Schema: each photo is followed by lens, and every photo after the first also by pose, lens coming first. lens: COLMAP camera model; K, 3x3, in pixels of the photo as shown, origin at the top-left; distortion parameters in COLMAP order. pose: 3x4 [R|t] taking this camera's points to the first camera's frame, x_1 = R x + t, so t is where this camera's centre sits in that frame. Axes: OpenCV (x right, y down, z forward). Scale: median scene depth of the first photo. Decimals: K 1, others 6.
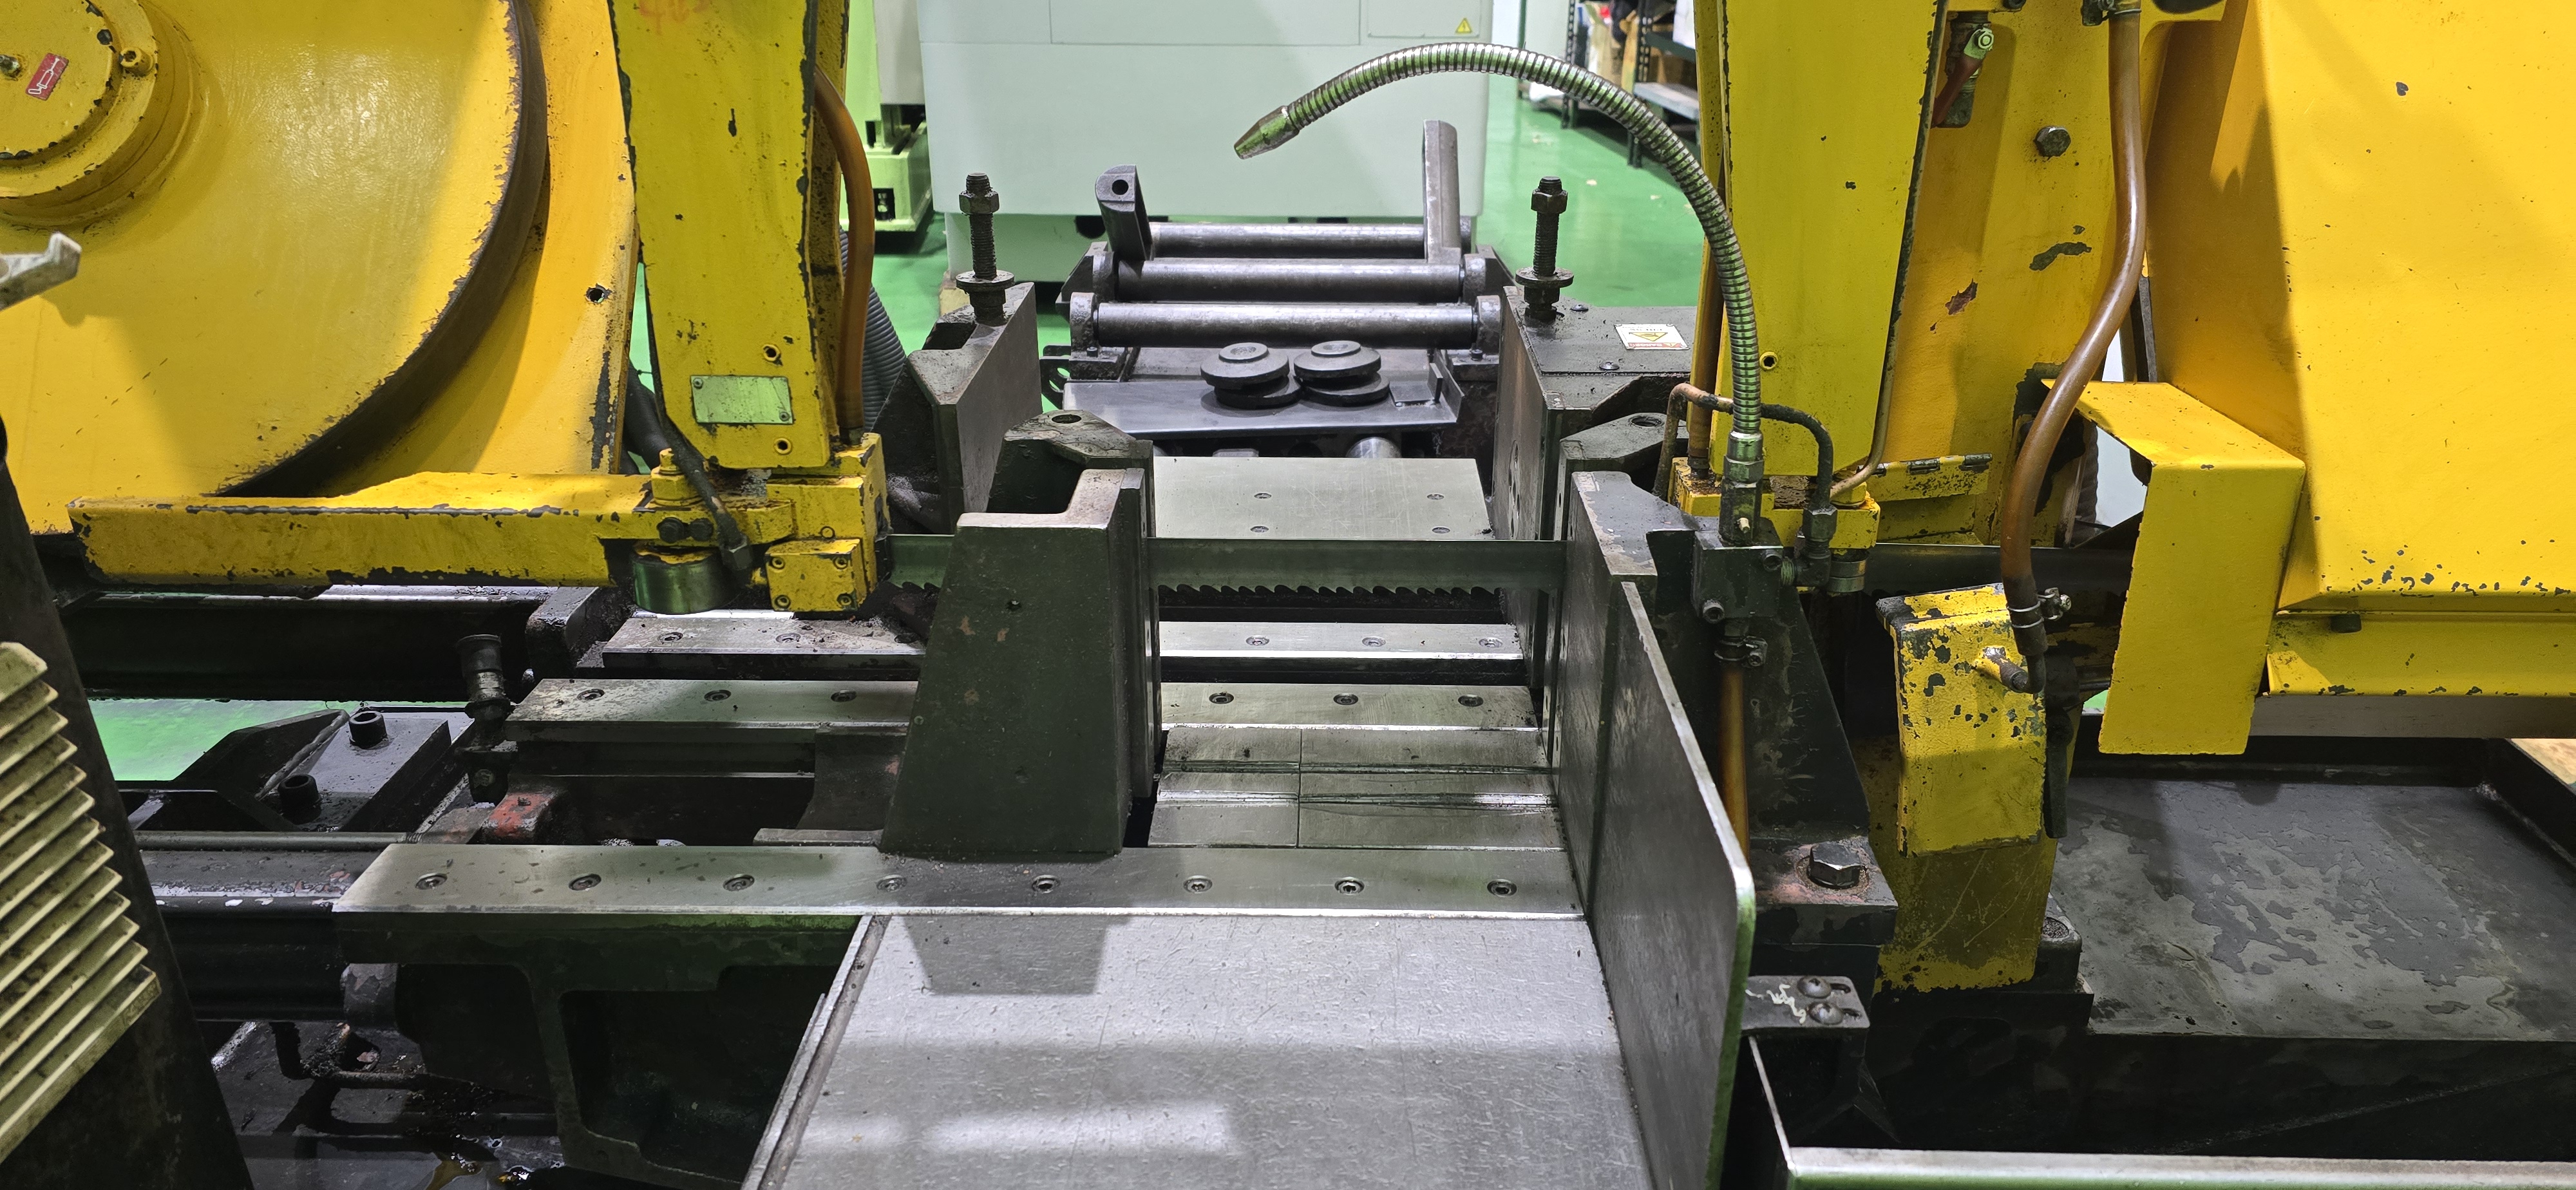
lens RADIAL K [[1675.8, 0, 1283.5], [0, 1675.8, 569.0], [0, 0, 1]] dist [0.030518, -0.001922]
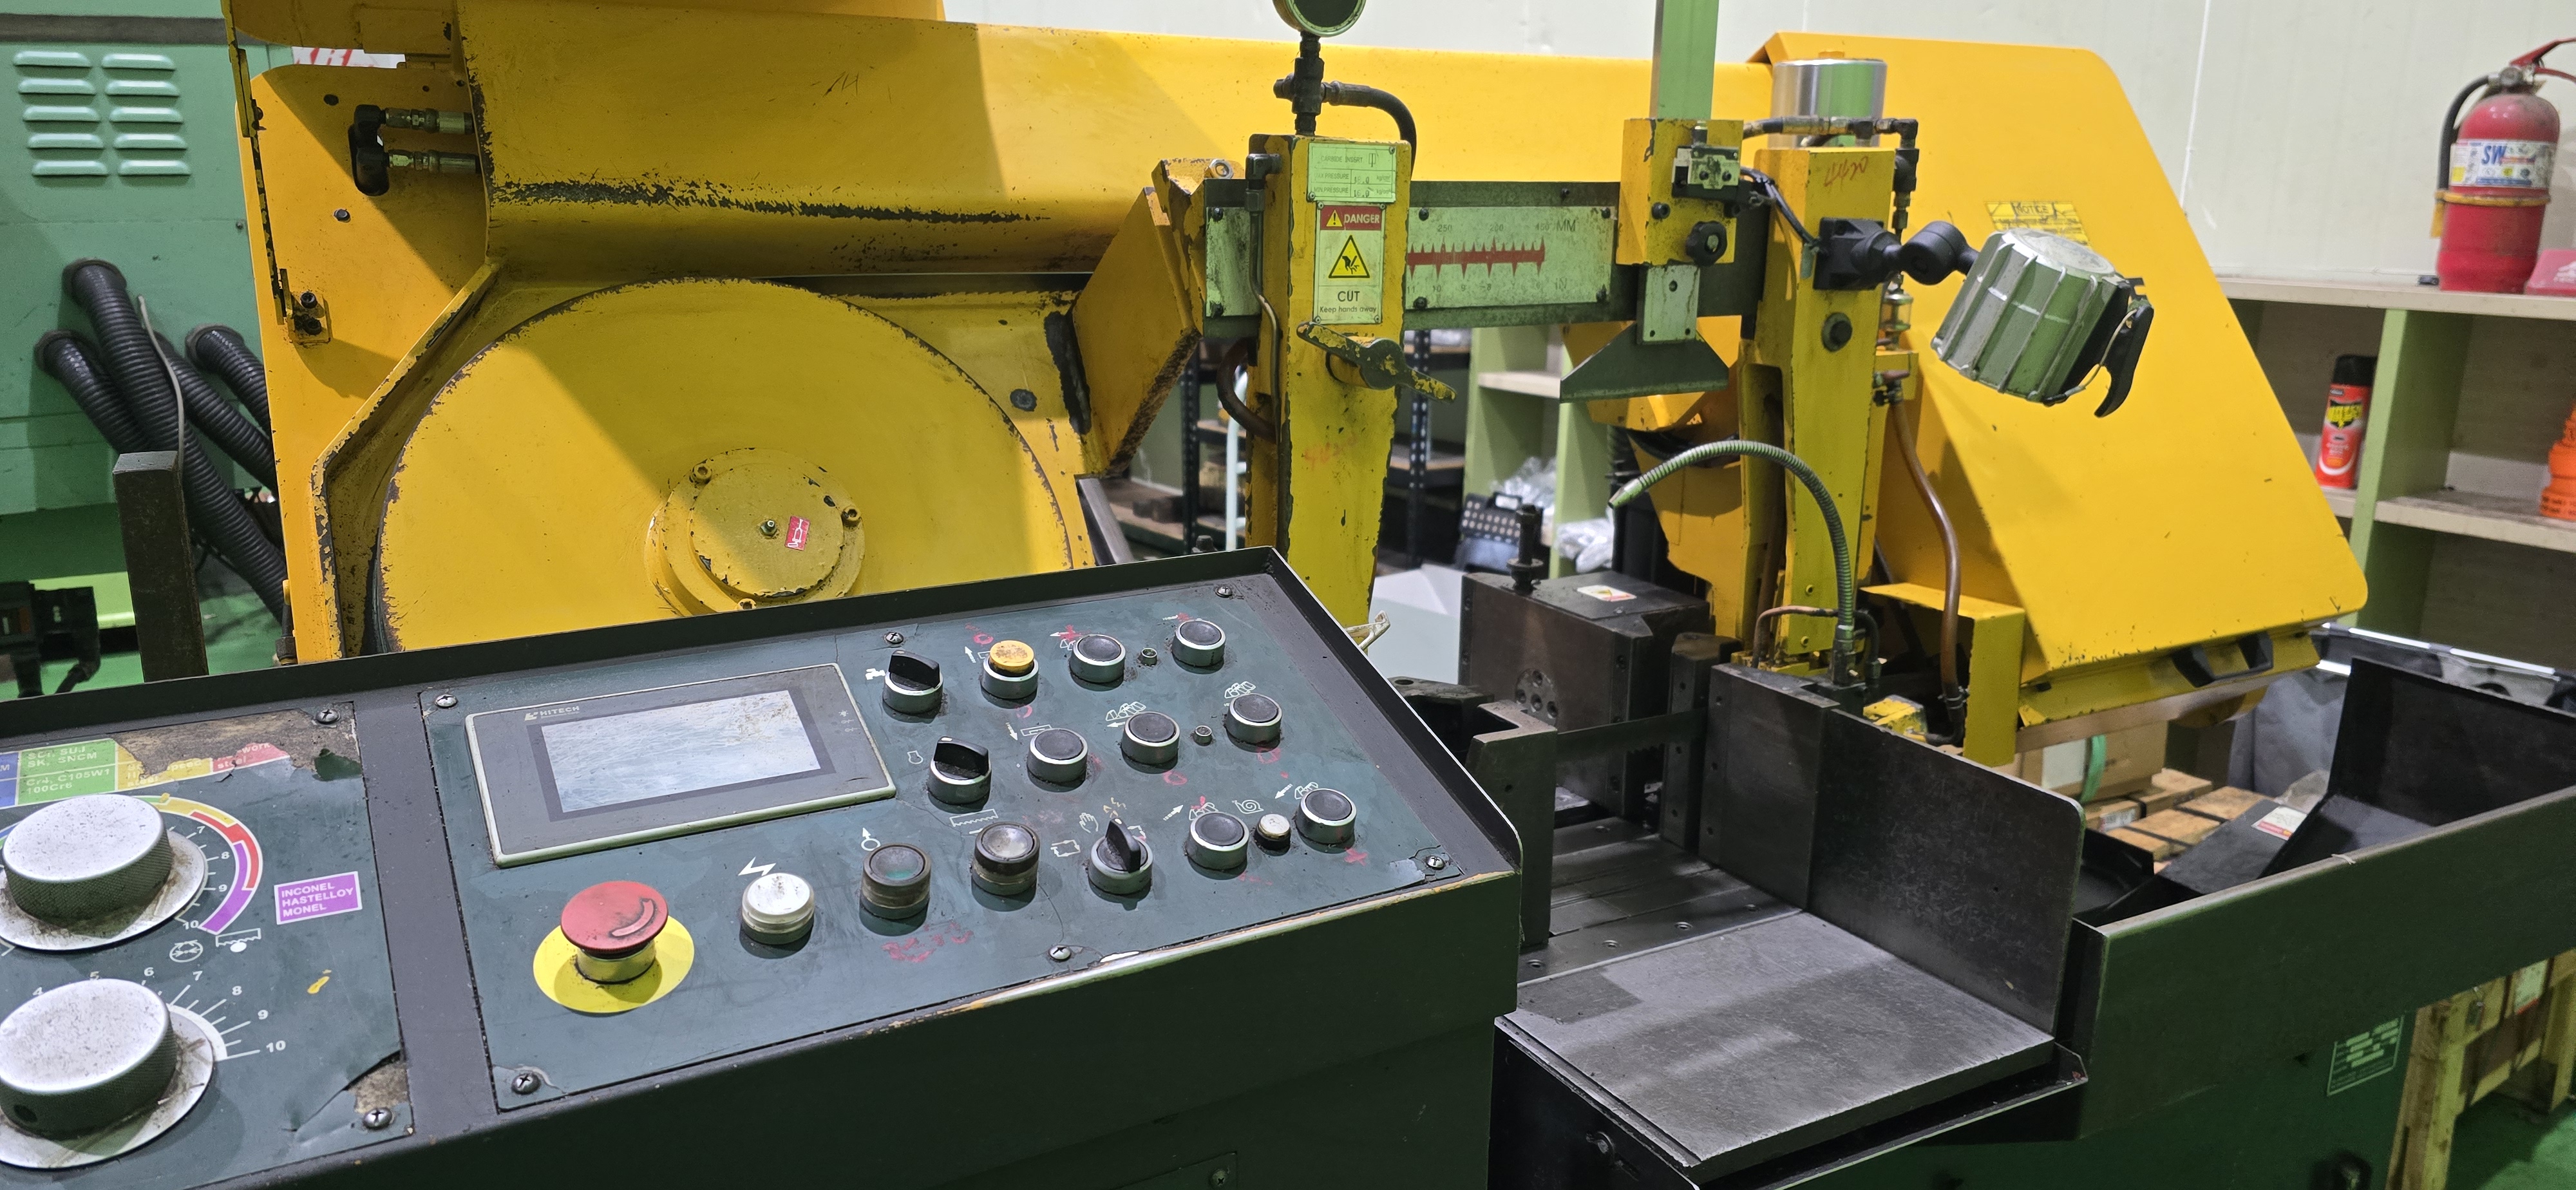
lens RADIAL K [[1700.2, 0, 1279.5], [0, 1700.2, 580.7], [0, 0, 1]] dist [0.097481, -0.111863]
pose [[0.867498, -0.109839, 0.485162, -1.108320], [0.186522, 0.975982, -0.112554, -0.029138], [-0.461147, 0.188134, 0.867150, -0.364804]]
